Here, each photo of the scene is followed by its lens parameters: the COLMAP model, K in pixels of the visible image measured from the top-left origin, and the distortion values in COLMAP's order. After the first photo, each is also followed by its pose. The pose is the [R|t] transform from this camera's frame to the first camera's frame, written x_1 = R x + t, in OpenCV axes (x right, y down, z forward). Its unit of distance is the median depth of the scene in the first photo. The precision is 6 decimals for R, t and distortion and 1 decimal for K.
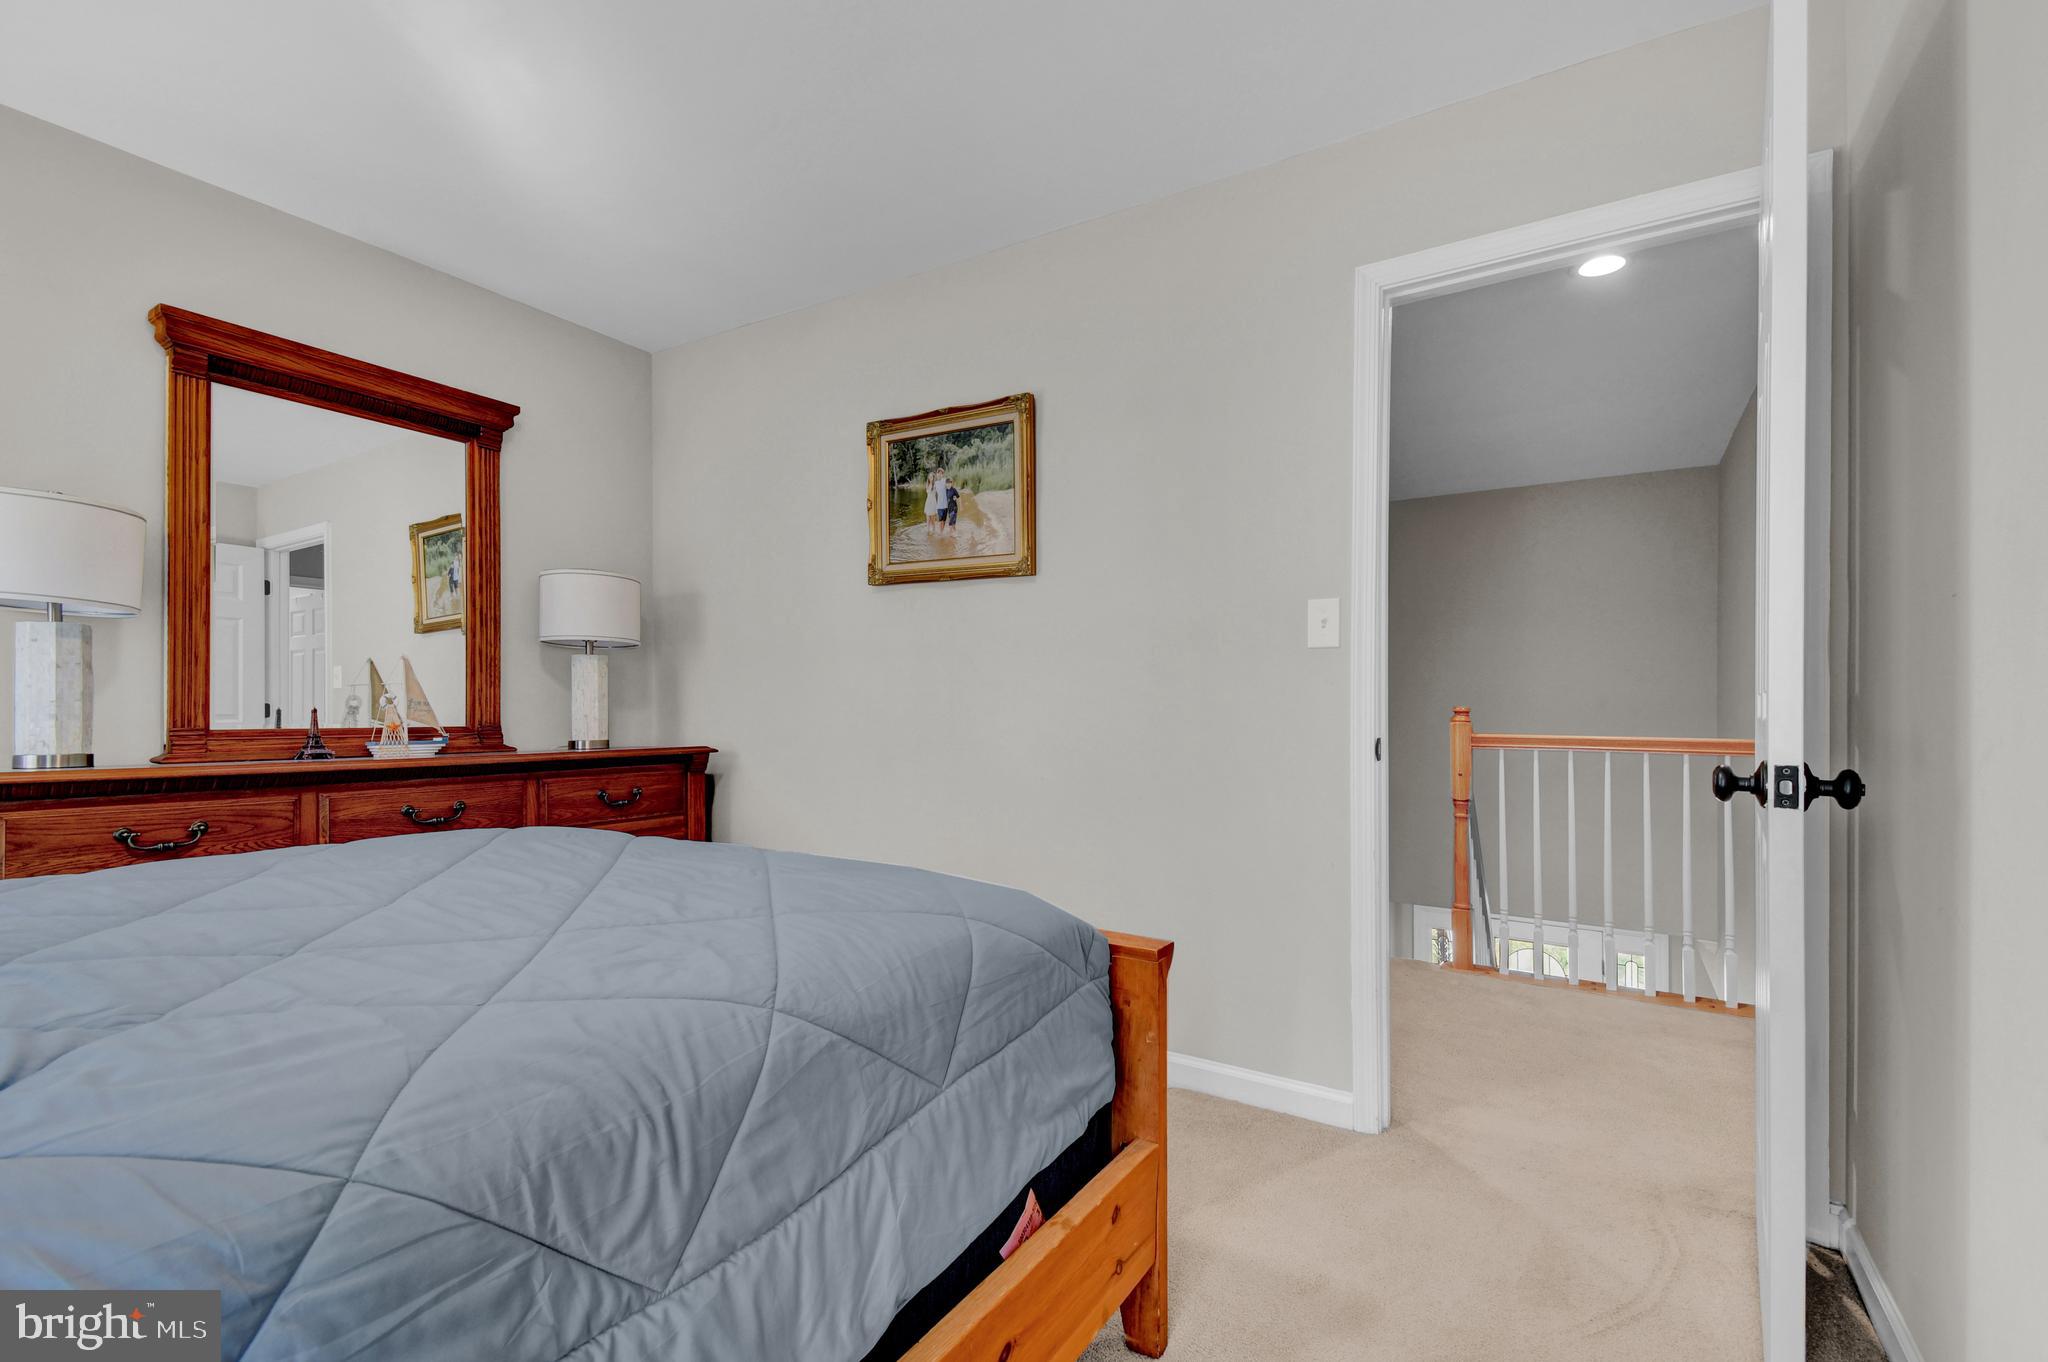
lens RADIAL K [[944.4, 0, 1021.2], [0, 944.4, 700.6], [0, 0, 1]] dist [0.027062, -0.004162]
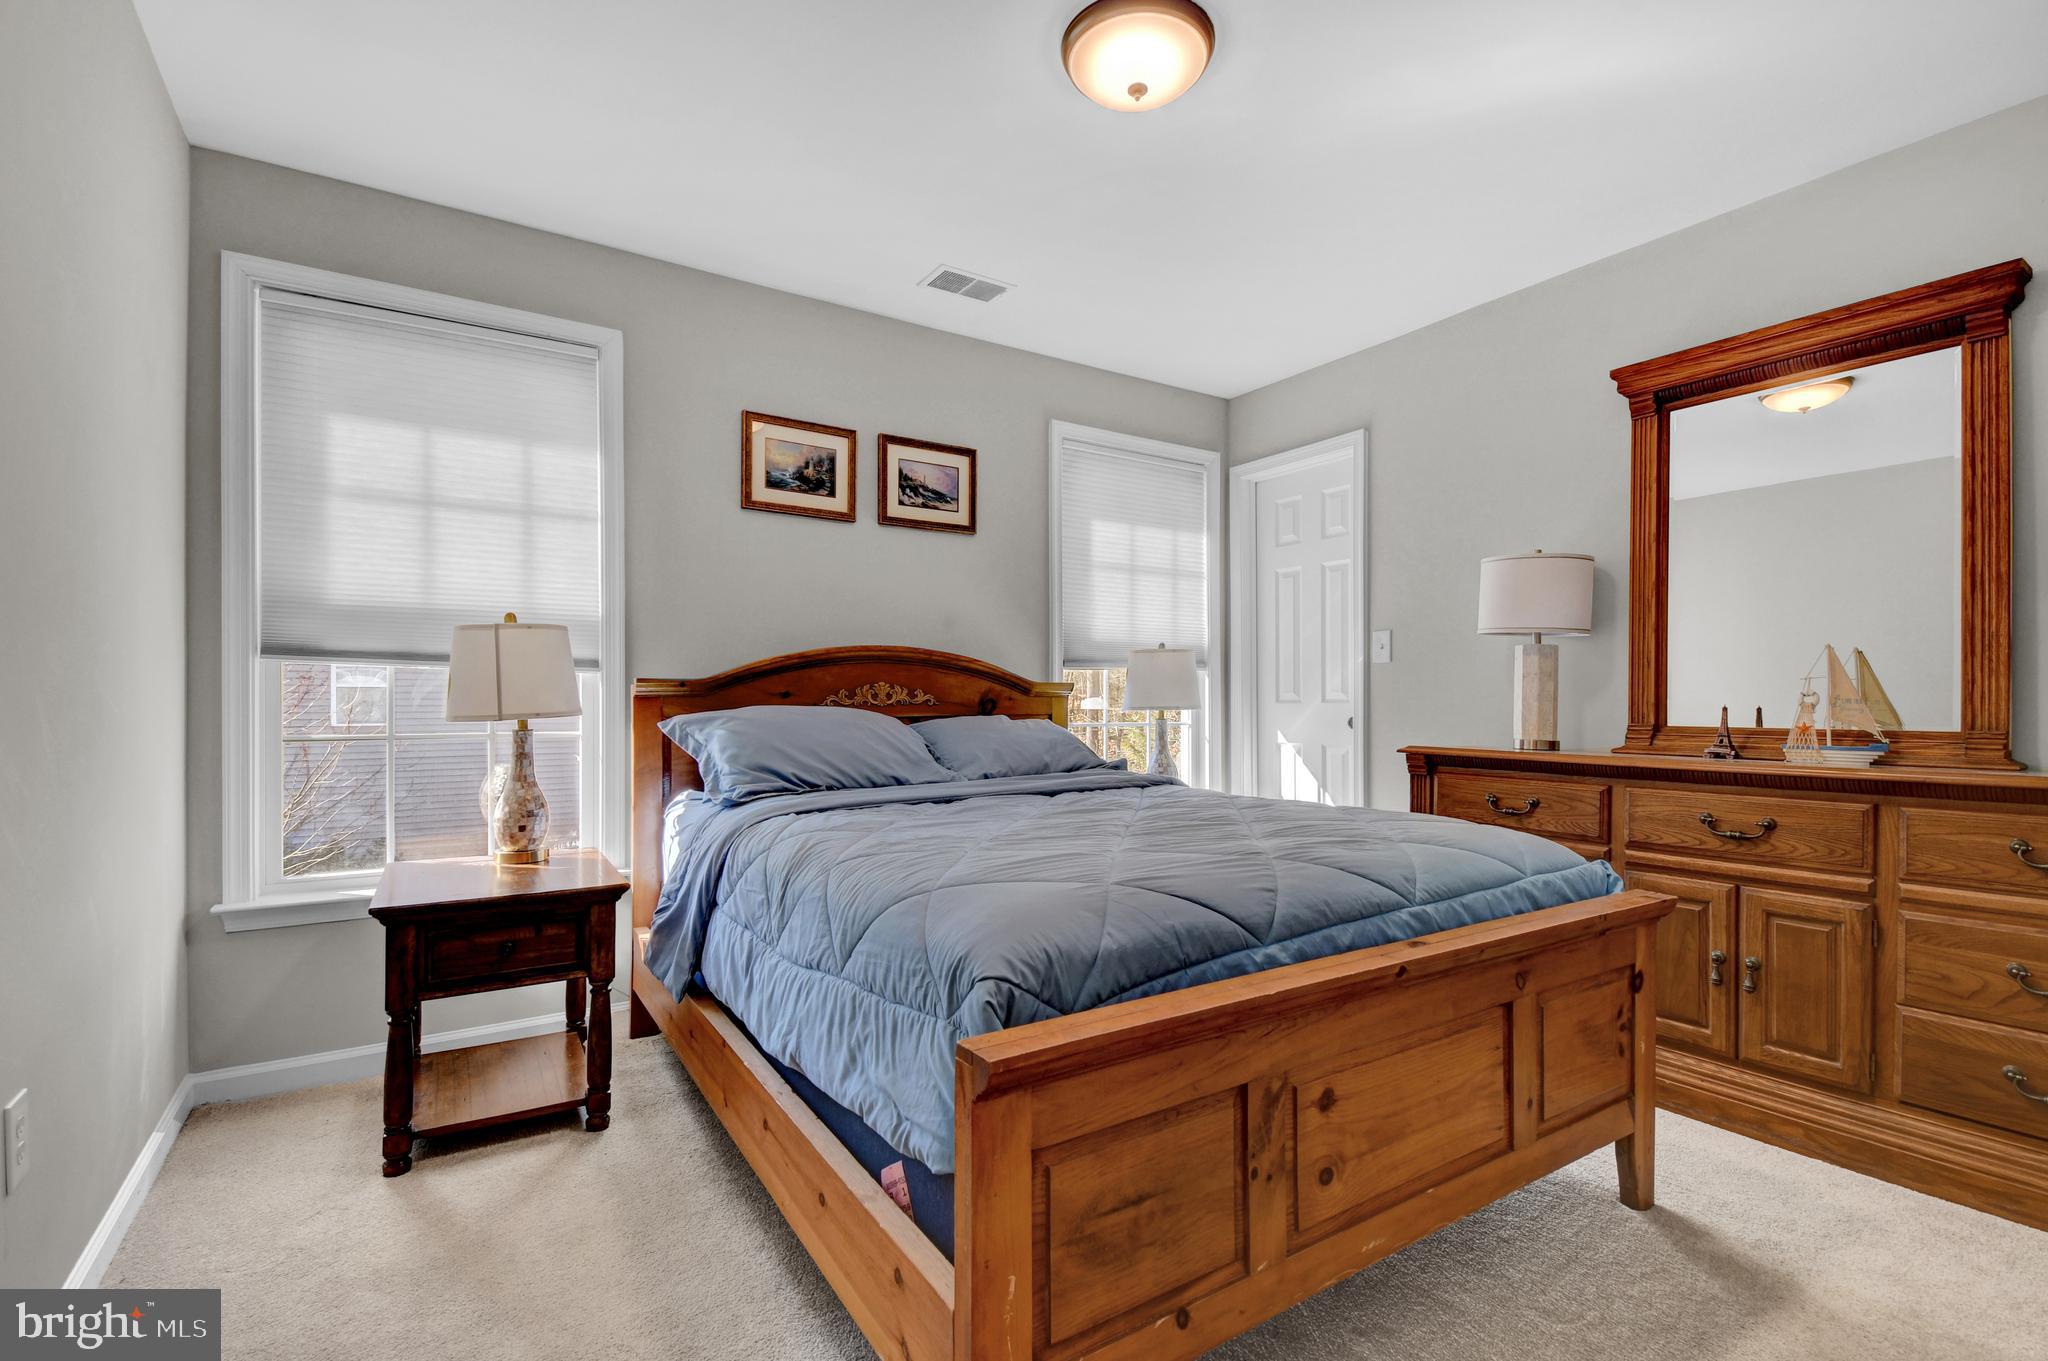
lens RADIAL K [[944.4, 0, 1021.2], [0, 944.4, 695.9], [0, 0, 1]] dist [0.027062, -0.004162]
pose [[-0.431208, -0.009125, -0.902207, 0.445813], [0.007363, 0.999880, -0.013632, 0.004882], [0.902223, -0.012521, -0.431089, 0.751830]]
